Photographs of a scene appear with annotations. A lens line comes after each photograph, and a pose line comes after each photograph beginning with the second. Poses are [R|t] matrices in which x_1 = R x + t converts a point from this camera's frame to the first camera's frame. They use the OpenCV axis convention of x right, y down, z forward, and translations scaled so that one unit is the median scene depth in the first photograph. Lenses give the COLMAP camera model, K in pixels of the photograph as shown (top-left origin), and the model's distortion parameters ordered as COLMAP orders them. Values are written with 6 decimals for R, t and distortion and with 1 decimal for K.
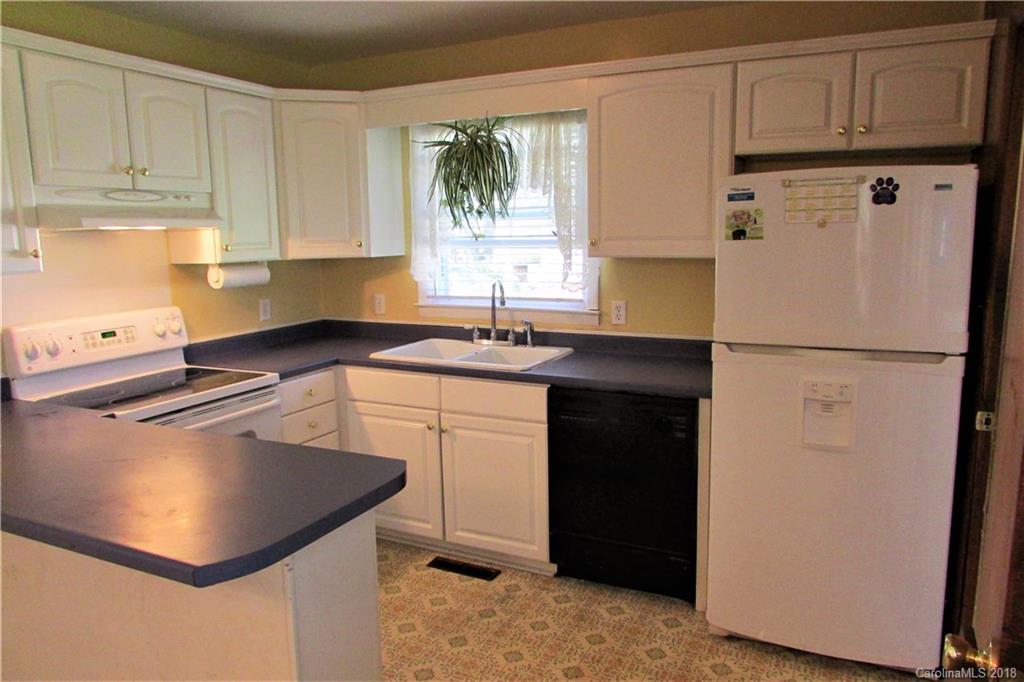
lens RADIAL K [[711.3, 0, 512.0], [0, 711.3, 341.0], [0, 0, 1]] dist [-0.009970, -0.003441]
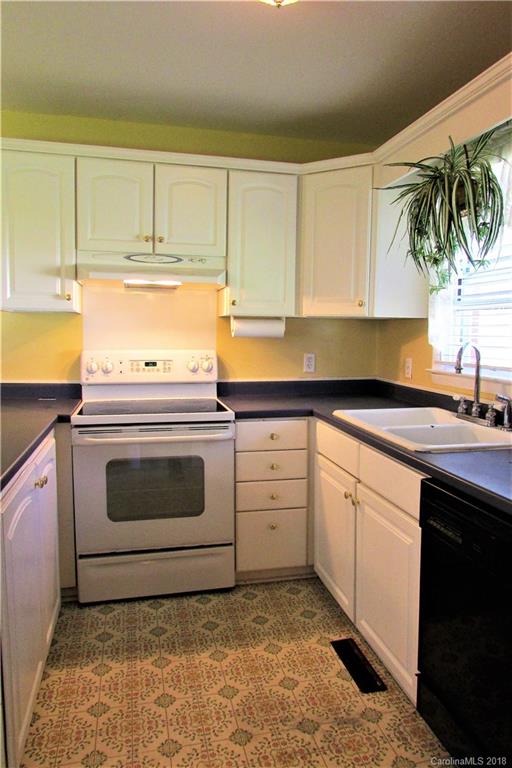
lens RADIAL K [[545.9, 0, 282.3], [0, 545.9, 381.5], [0, 0, 1]] dist [-0.008310, -0.000808]
pose [[0.657488, 0.096526, -0.747256, 0.357538], [-0.139189, 0.990251, 0.005447, -0.016410], [0.740497, 0.100429, 0.664513, 0.475025]]
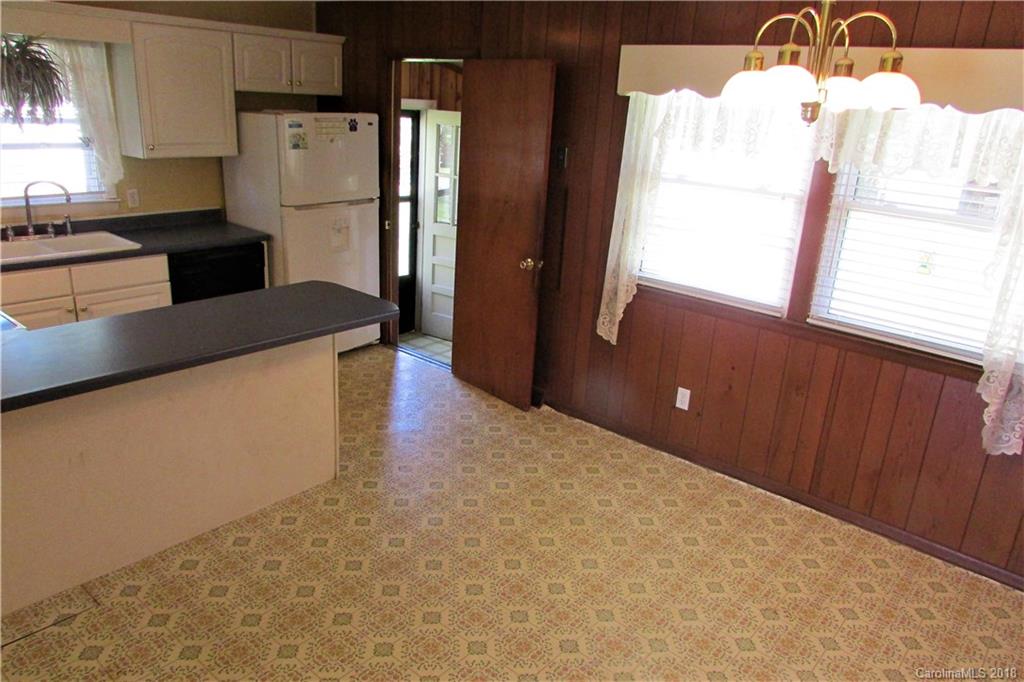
lens RADIAL K [[727.8, 0, 512.0], [0, 727.8, 341.0], [0, 0, 1]] dist [-0.008310, -0.000808]
pose [[0.264625, -0.286385, 0.920846, -1.100208], [0.094222, 0.957996, 0.270862, -0.094360], [-0.959737, 0.015087, 0.280494, -0.055652]]
